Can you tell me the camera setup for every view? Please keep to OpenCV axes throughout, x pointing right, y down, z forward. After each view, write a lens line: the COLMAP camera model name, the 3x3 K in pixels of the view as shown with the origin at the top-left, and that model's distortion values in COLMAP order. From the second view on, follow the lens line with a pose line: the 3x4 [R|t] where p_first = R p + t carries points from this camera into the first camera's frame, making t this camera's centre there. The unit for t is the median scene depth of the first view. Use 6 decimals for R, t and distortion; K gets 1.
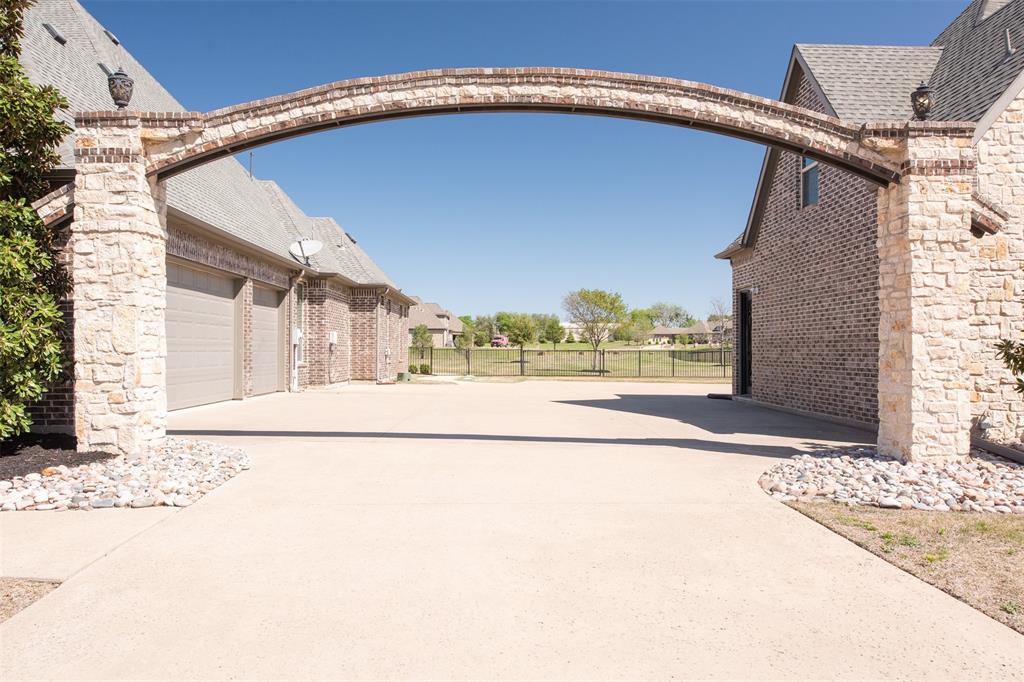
lens RADIAL K [[703.0, 0, 512.5], [0, 703.0, 343.1], [0, 0, 1]] dist [-0.008786, -0.011873]
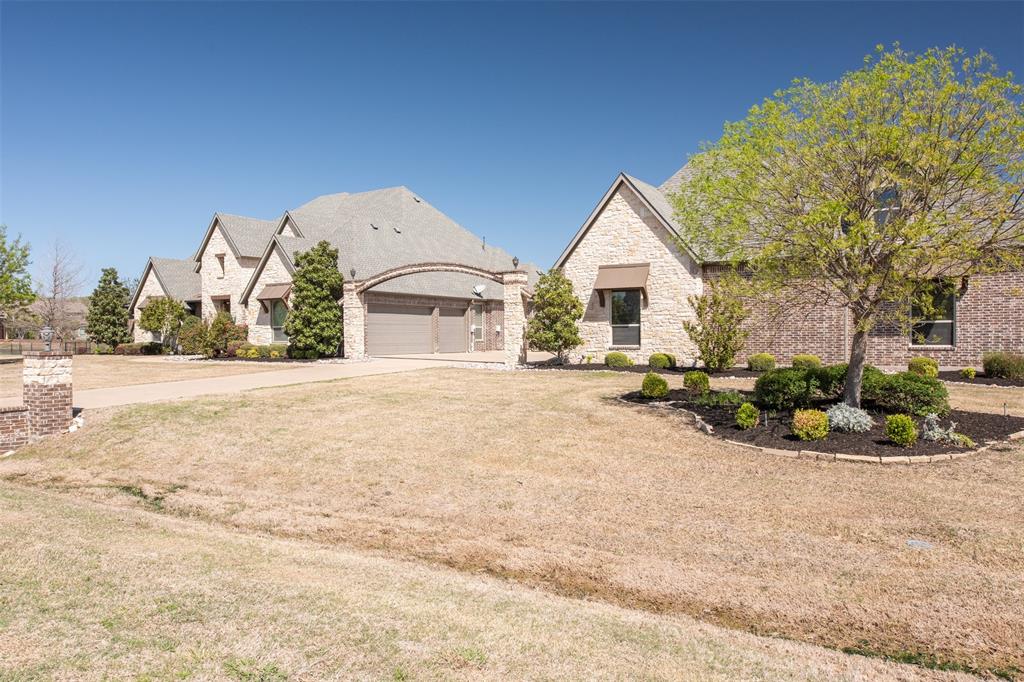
lens RADIAL K [[703.0, 0, 511.7], [0, 703.0, 339.0], [0, 0, 1]] dist [-0.008786, -0.011873]
pose [[0.809082, 0.003690, -0.587684, 2.801343], [0.007817, 0.999824, 0.017039, -0.030441], [0.587643, -0.018380, 0.808911, -1.942575]]
